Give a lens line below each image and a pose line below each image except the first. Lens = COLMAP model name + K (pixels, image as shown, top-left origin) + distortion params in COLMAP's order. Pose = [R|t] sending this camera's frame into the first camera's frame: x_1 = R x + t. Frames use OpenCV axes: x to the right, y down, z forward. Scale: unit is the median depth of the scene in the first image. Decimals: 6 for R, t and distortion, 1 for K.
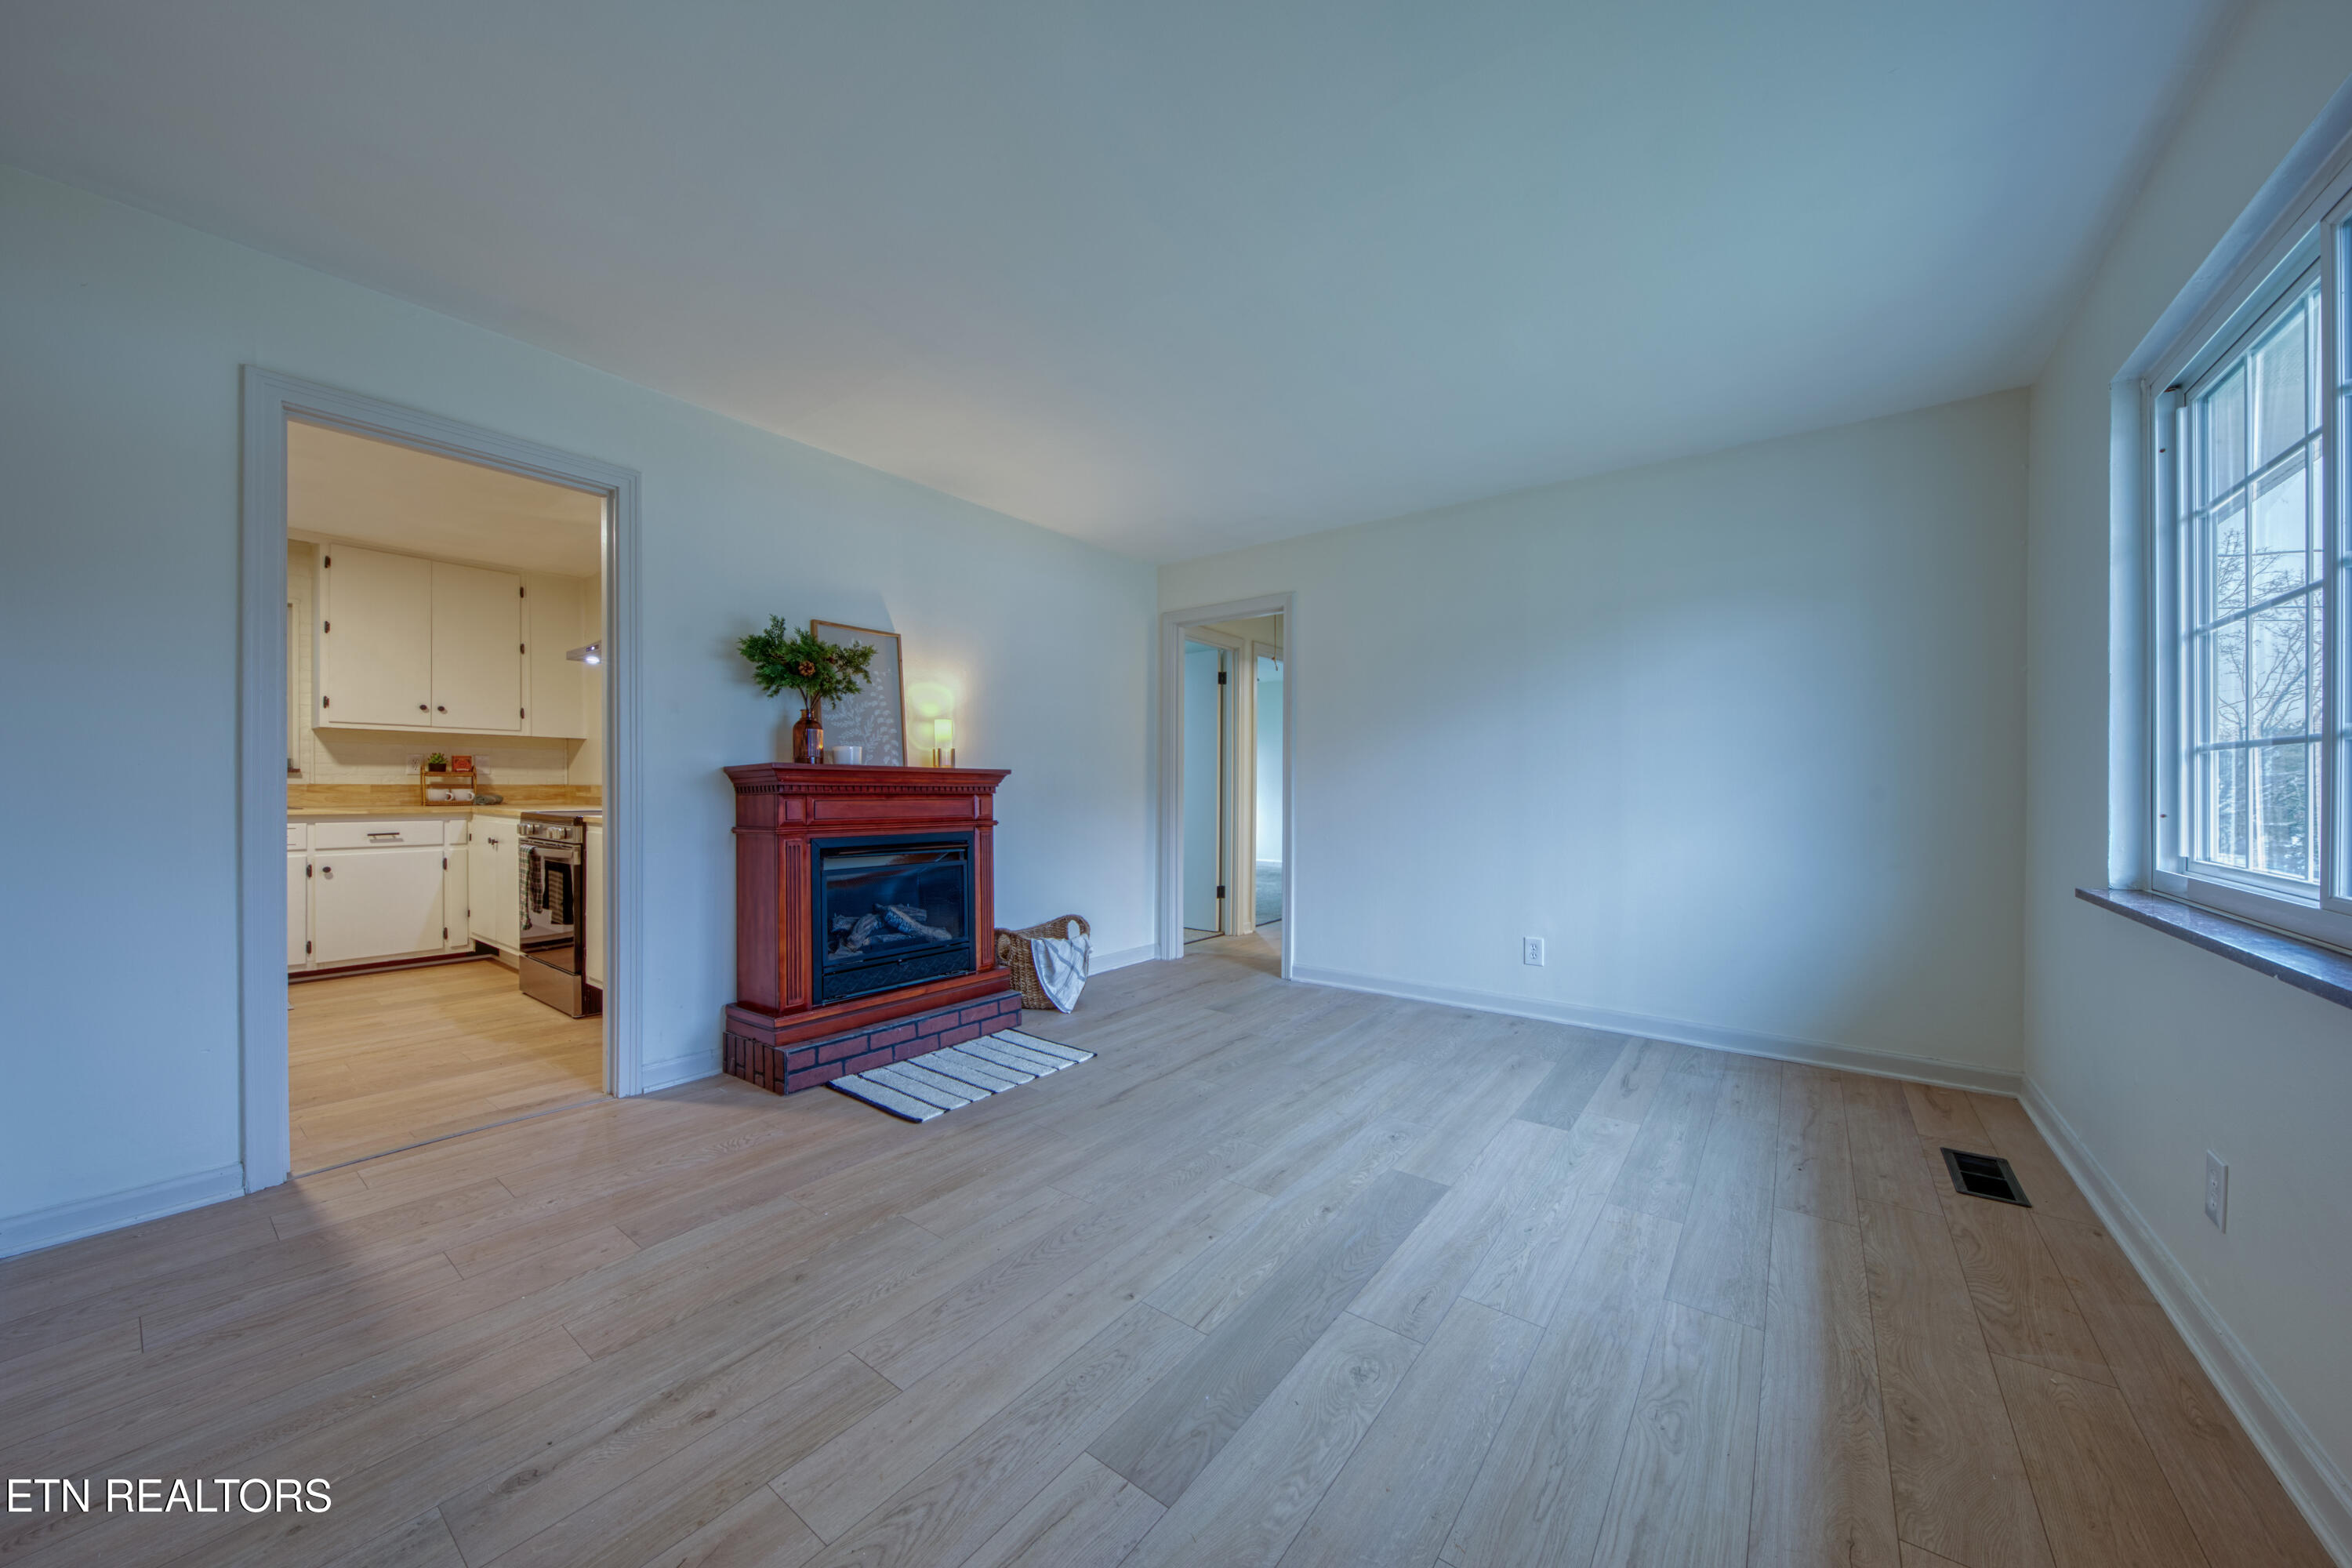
lens RADIAL K [[824.6, 0, 1169.3], [0, 824.6, 787.1], [0, 0, 1]] dist [-0.001104, -0.000077]
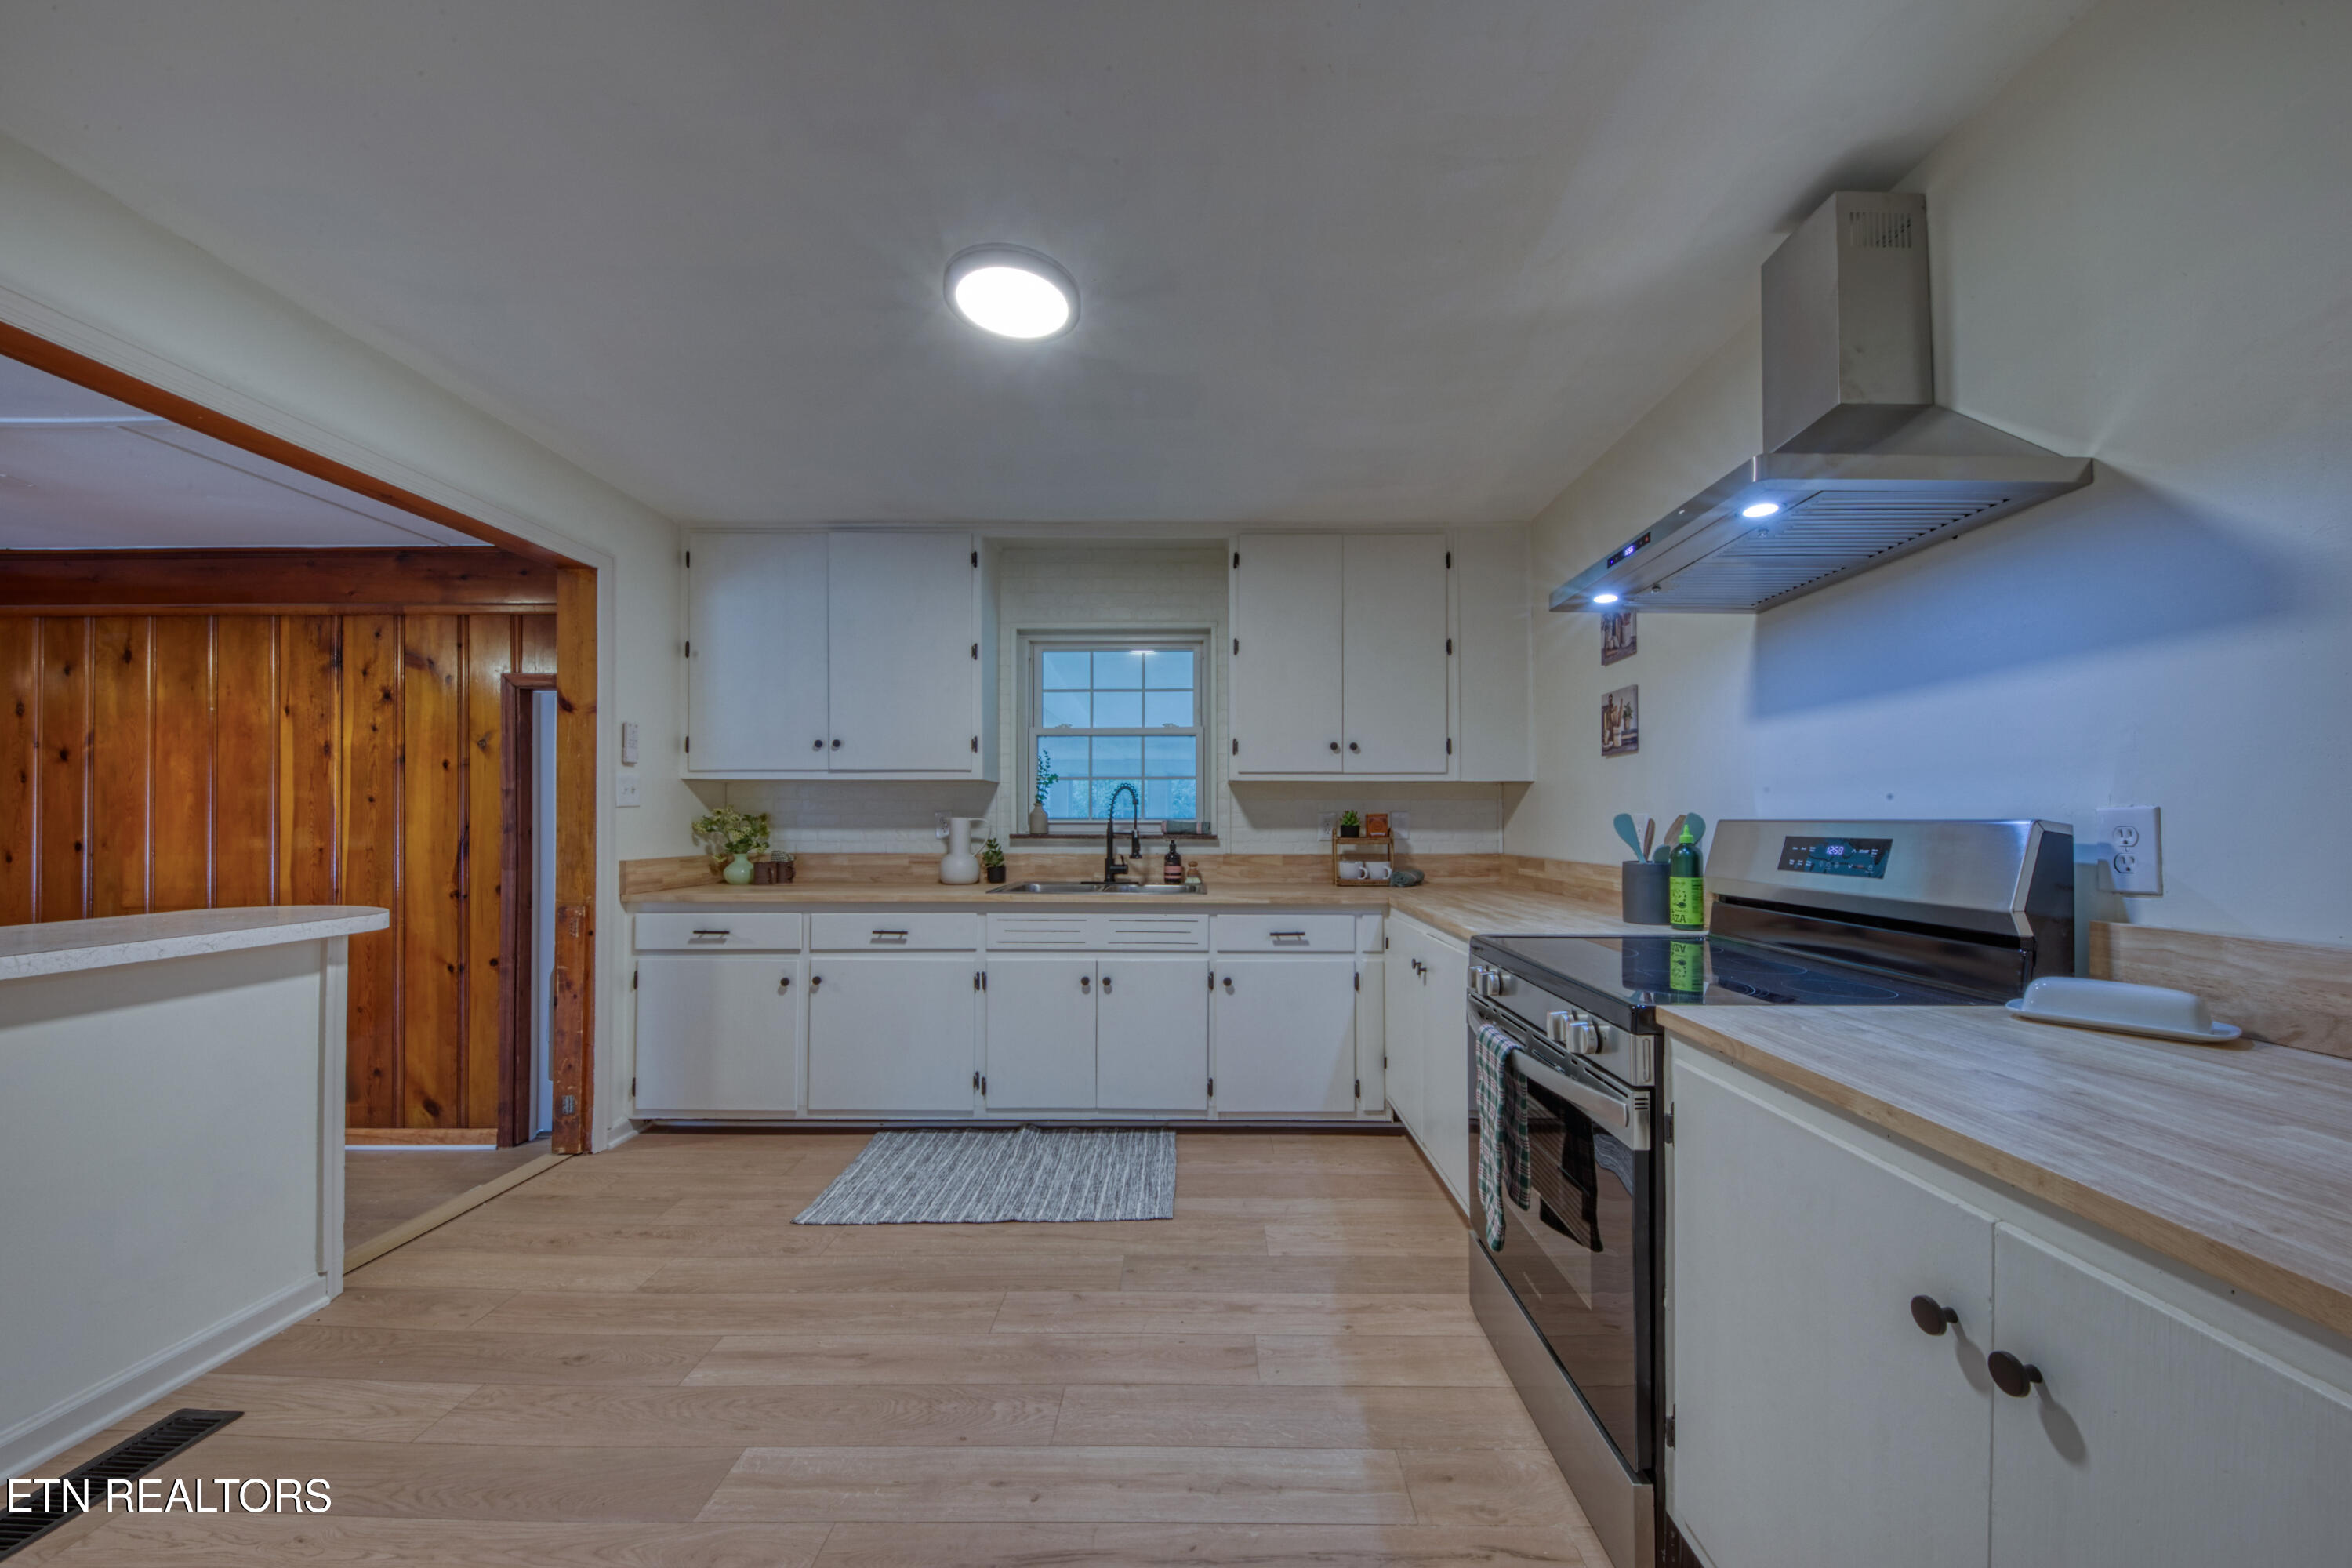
lens RADIAL K [[824.6, 0, 1197.1], [0, 824.6, 823.0], [0, 0, 1]] dist [-0.001104, -0.000077]
pose [[0.600909, -0.003982, -0.799308, -0.425929], [0.000214, 0.999988, -0.004820, -0.028994], [0.799318, 0.002725, 0.600902, 0.498338]]
